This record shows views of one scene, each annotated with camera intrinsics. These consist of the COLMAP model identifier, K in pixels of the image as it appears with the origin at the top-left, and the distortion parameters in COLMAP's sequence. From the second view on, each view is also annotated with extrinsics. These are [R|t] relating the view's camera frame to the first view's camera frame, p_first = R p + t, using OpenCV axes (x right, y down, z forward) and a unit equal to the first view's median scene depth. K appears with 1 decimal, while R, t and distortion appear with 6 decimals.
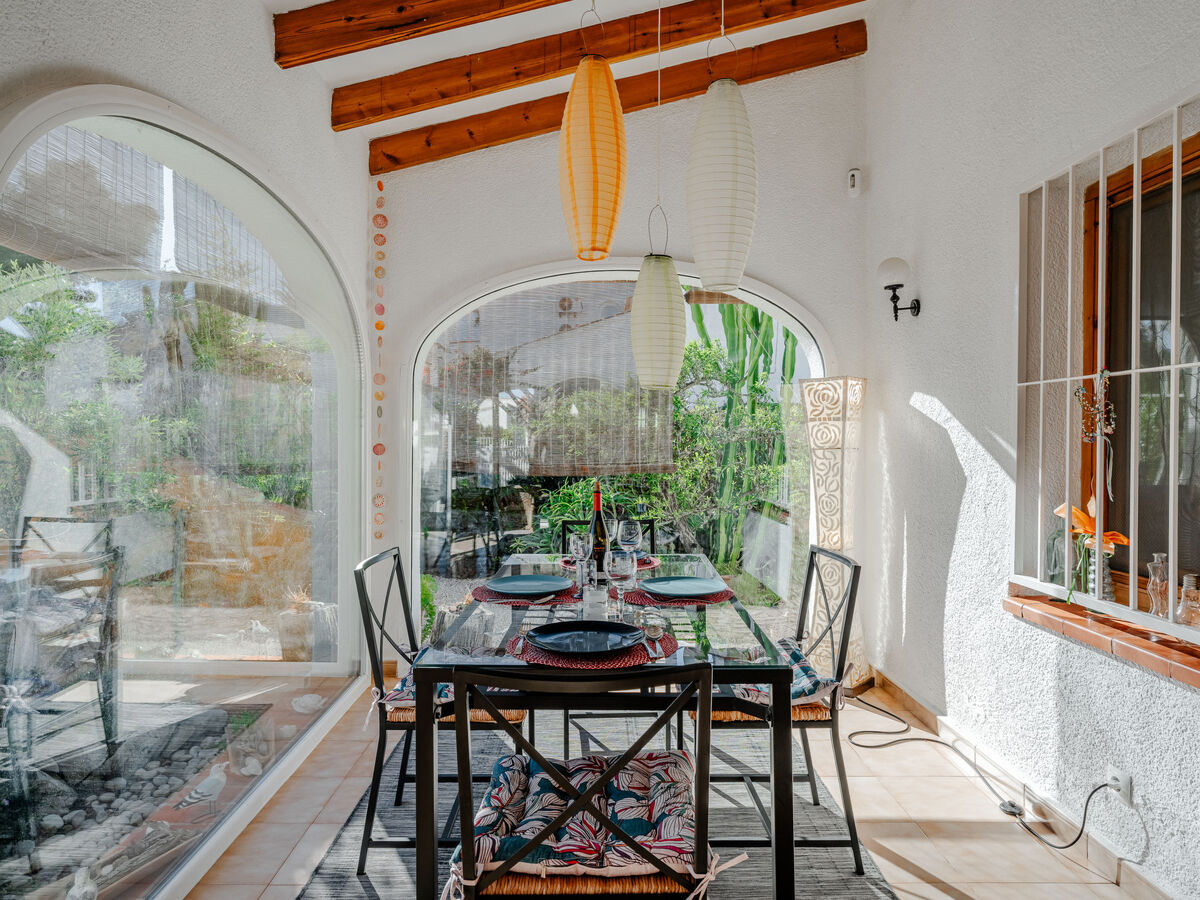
lens RADIAL K [[740.0, 0, 598.8], [0, 740.0, 435.9], [0, 0, 1]] dist [-0.003673, 0.003937]
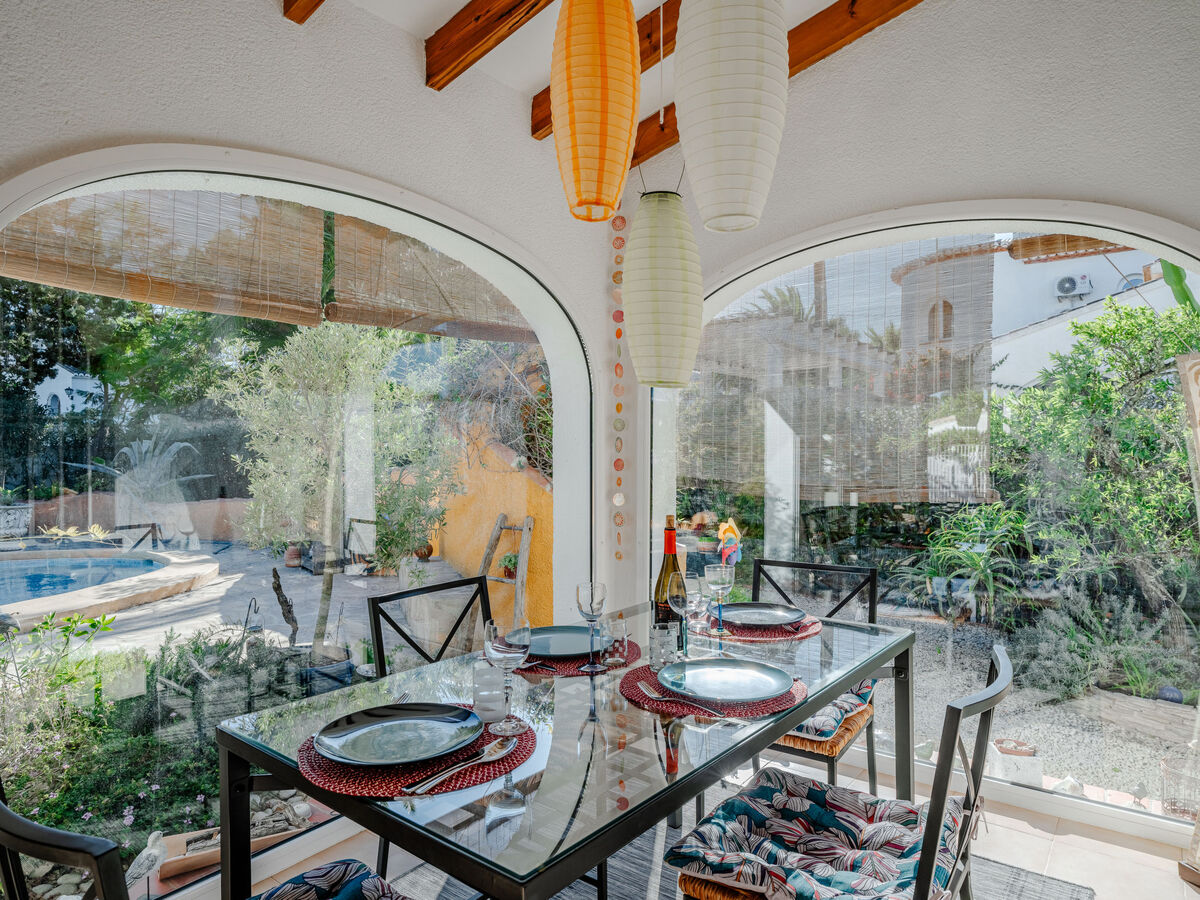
lens RADIAL K [[740.0, 0, 598.8], [0, 740.0, 435.9], [0, 0, 1]] dist [-0.003673, 0.003937]
pose [[0.787532, -0.013295, -0.616130, 0.305608], [0.003314, 0.999844, -0.017339, -0.003908], [0.616264, 0.011613, 0.787454, 0.286442]]
